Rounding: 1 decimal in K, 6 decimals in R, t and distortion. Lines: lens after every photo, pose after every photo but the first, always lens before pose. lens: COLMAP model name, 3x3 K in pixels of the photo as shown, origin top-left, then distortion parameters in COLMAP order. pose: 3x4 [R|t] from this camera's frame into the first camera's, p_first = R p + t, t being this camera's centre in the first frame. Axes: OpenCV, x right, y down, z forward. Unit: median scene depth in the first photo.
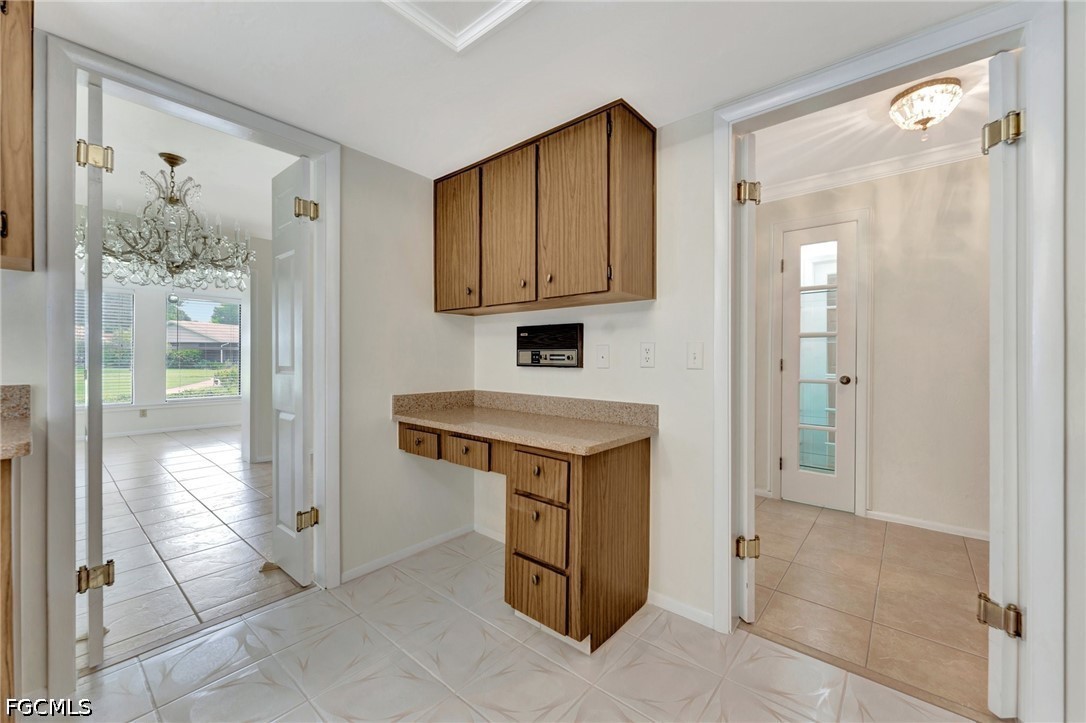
lens RADIAL K [[433.1, 0, 540.6], [0, 433.1, 356.5], [0, 0, 1]] dist [-0.001310, 0.000064]
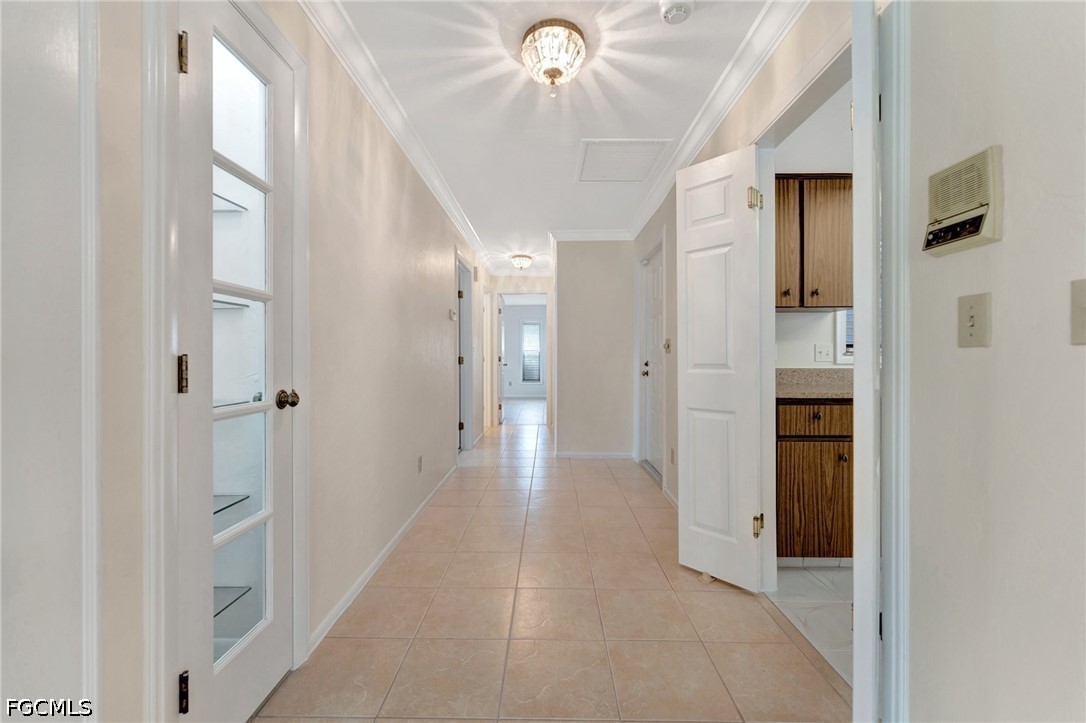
lens RADIAL K [[433.1, 0, 540.6], [0, 433.1, 356.5], [0, 0, 1]] dist [-0.001310, 0.000064]
pose [[-0.637561, -0.005899, 0.770377, 0.236554], [0.000951, 0.999964, 0.008445, 0.005759], [-0.770399, 0.006117, -0.637533, 1.515289]]
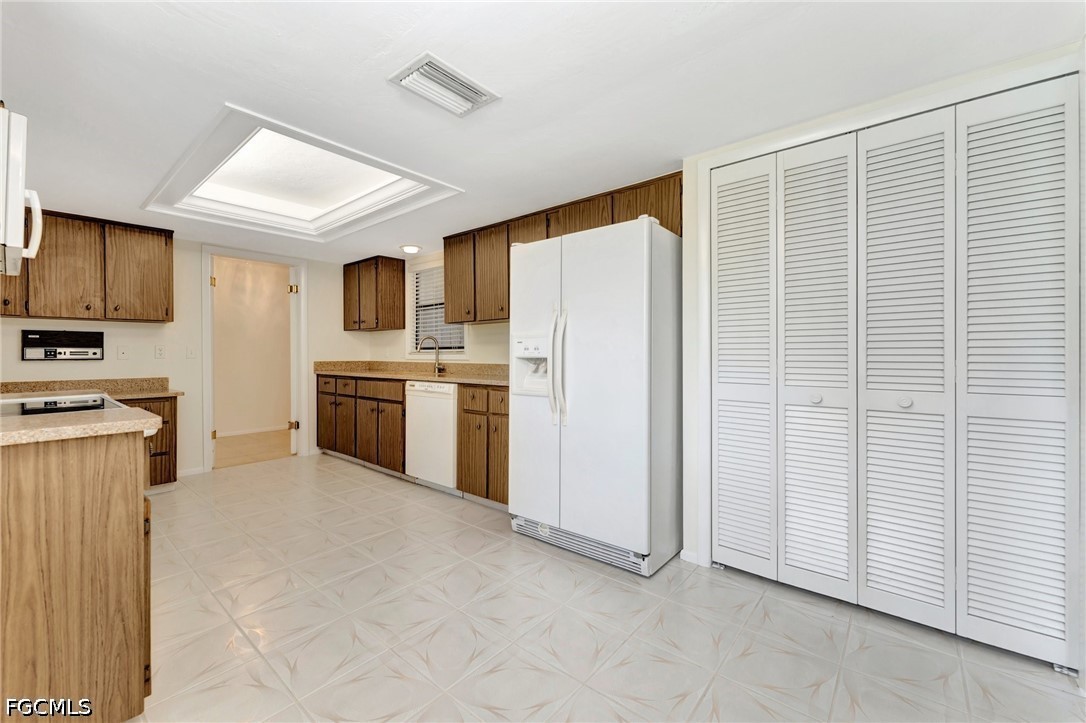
lens RADIAL K [[440.0, 0, 537.7], [0, 440.0, 356.4], [0, 0, 1]] dist [0.002348, 0.000224]
pose [[-0.003183, -0.009430, 0.999950, -1.521775], [0.003311, 0.999950, 0.009441, 0.003507], [-0.999989, 0.003341, -0.003152, -0.590595]]
